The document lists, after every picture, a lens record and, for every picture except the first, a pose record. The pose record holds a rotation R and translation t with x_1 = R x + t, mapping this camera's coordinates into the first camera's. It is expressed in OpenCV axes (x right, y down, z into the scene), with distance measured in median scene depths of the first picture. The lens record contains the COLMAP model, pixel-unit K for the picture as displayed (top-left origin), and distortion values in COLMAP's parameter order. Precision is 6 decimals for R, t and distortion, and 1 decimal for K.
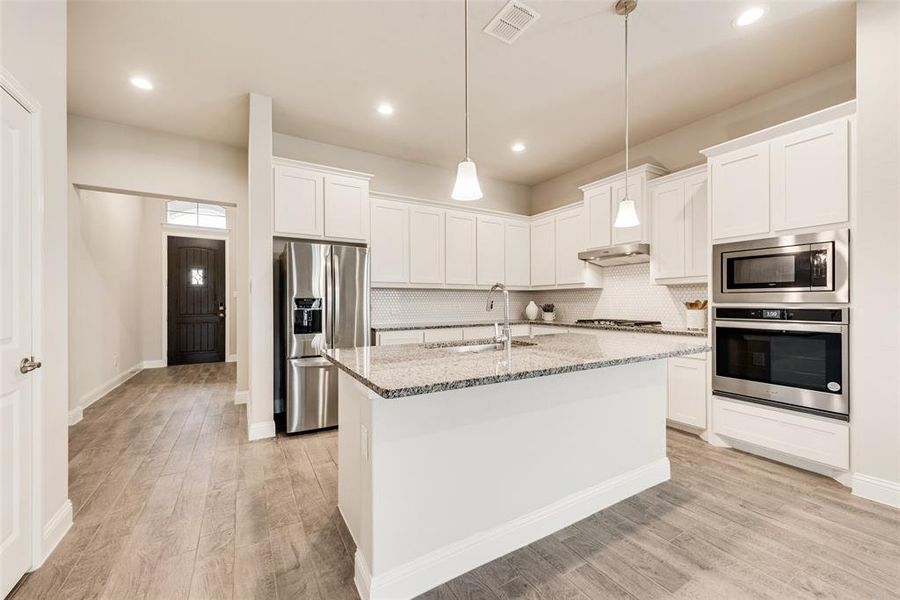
lens RADIAL K [[351.1, 0, 446.3], [0, 351.1, 301.2], [0, 0, 1]] dist [0.012412, -0.003468]
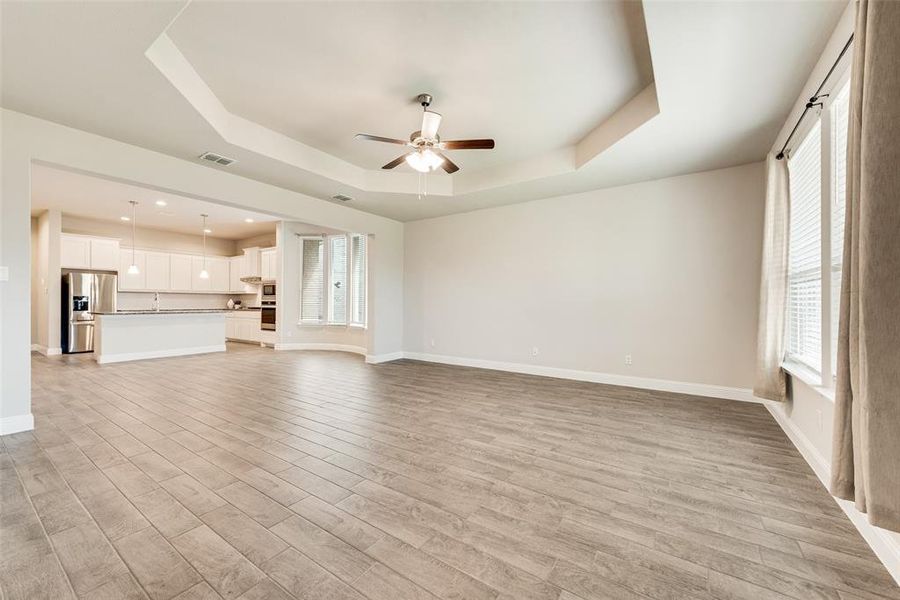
lens RADIAL K [[351.1, 0, 446.9], [0, 351.1, 300.8], [0, 0, 1]] dist [0.012412, -0.003468]
pose [[0.903220, 0.009172, 0.429079, 0.884645], [-0.008517, 0.999958, -0.003447, 0.010112], [-0.429093, -0.000541, 0.903260, -2.409760]]
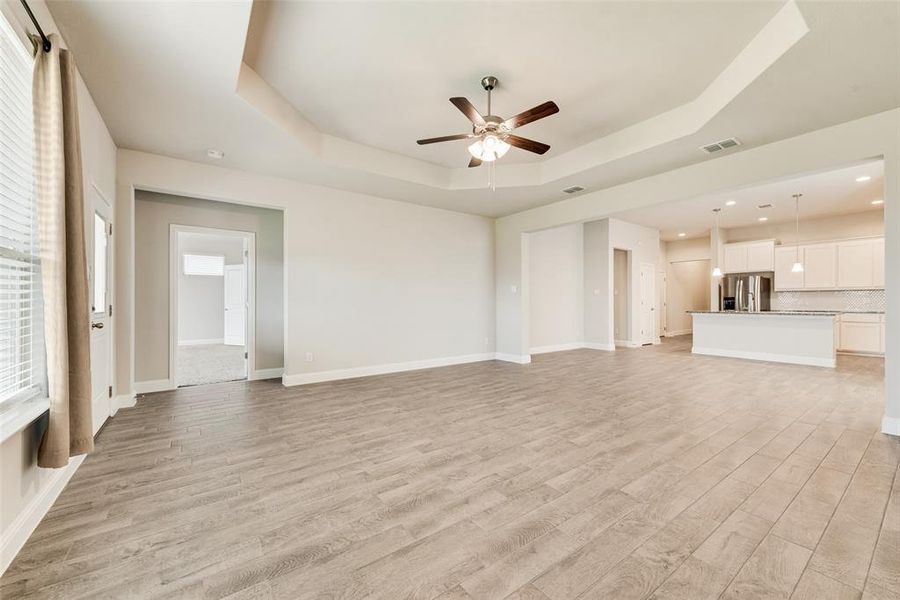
lens RADIAL K [[351.1, 0, 445.1], [0, 351.1, 300.4], [0, 0, 1]] dist [0.012412, -0.003468]
pose [[0.092623, 0.000084, -0.995701, 2.322956], [0.004057, 0.999992, 0.000462, 0.008613], [0.995693, -0.004082, 0.092622, -1.596616]]
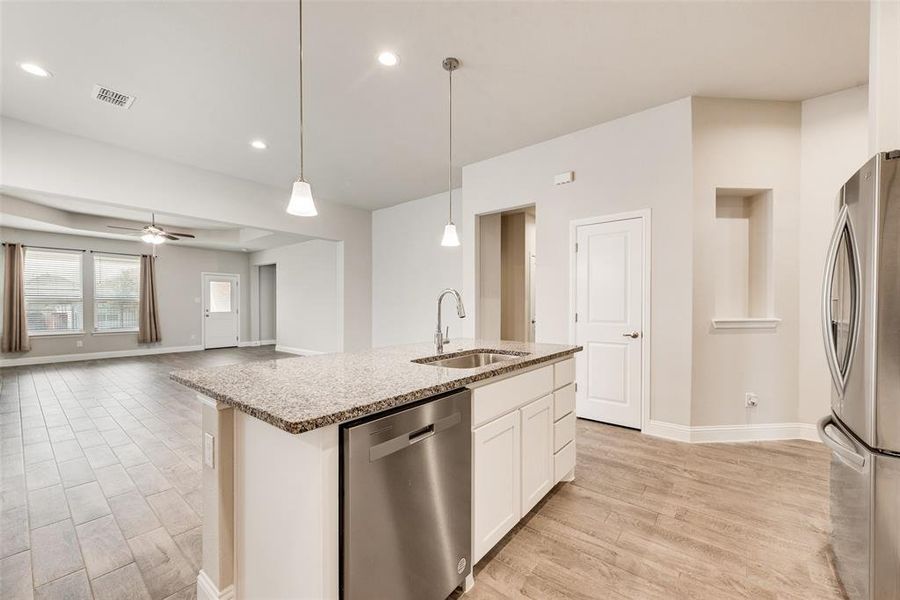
lens RADIAL K [[351.1, 0, 445.9], [0, 351.1, 307.1], [0, 0, 1]] dist [0.012412, -0.003468]
pose [[-0.935203, 0.004247, -0.354087, 0.365863], [0.003811, 0.999991, 0.001931, -0.001596], [0.354092, 0.000456, -0.935210, 1.382221]]
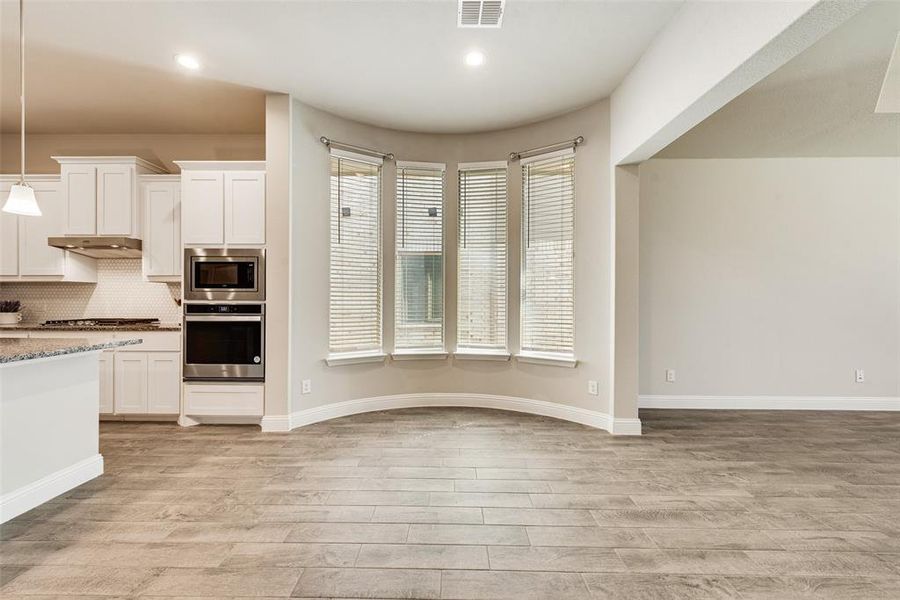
lens RADIAL K [[351.1, 0, 446.6], [0, 351.1, 300.2], [0, 0, 1]] dist [0.012412, -0.003468]
pose [[0.515567, 0.003373, 0.856842, 0.218779], [-0.006480, 0.999979, -0.000038, -0.000130], [-0.856824, -0.005533, 0.515579, -0.290743]]
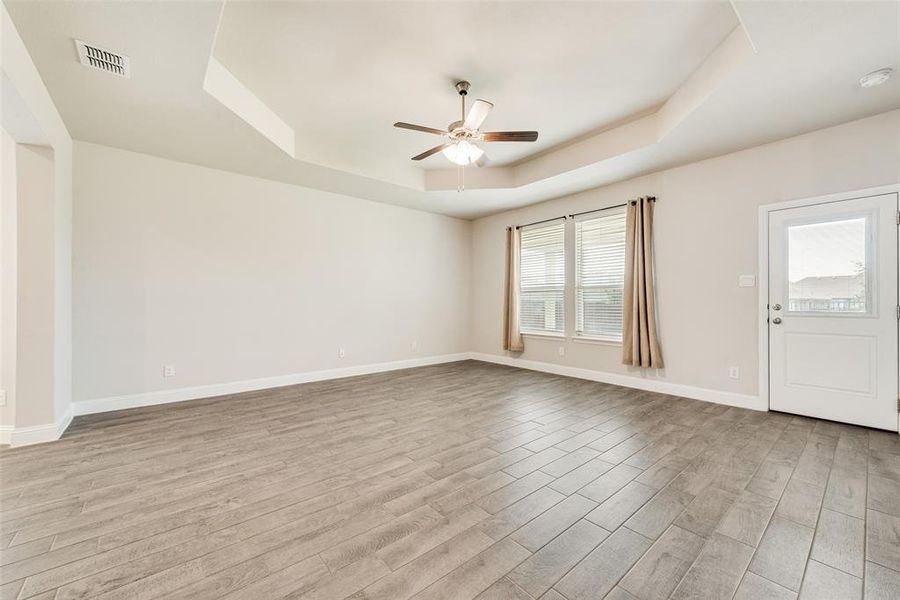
lens RADIAL K [[351.1, 0, 444.7], [0, 351.1, 302.8], [0, 0, 1]] dist [0.012412, -0.003468]
pose [[-0.166330, 0.002120, 0.986068, 0.268414], [-0.000493, 0.999997, -0.002233, 0.017444], [-0.986070, -0.000858, -0.166329, -1.139786]]
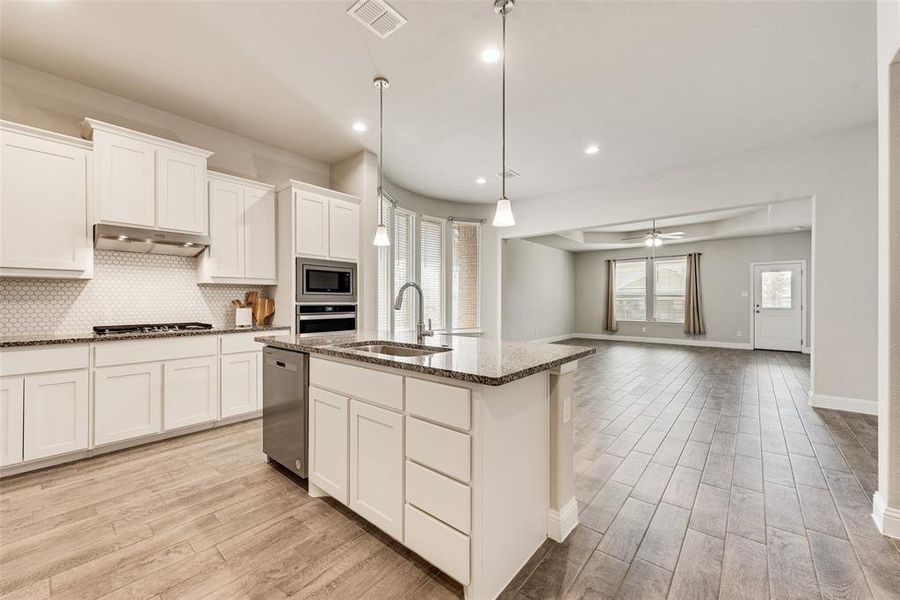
lens RADIAL K [[351.1, 0, 445.6], [0, 351.1, 301.6], [0, 0, 1]] dist [0.012412, -0.003468]
pose [[-0.325121, 0.002367, 0.945669, -0.630226], [-0.001052, 0.999995, -0.002864, 0.006496], [-0.945672, -0.001926, -0.325117, 0.891621]]
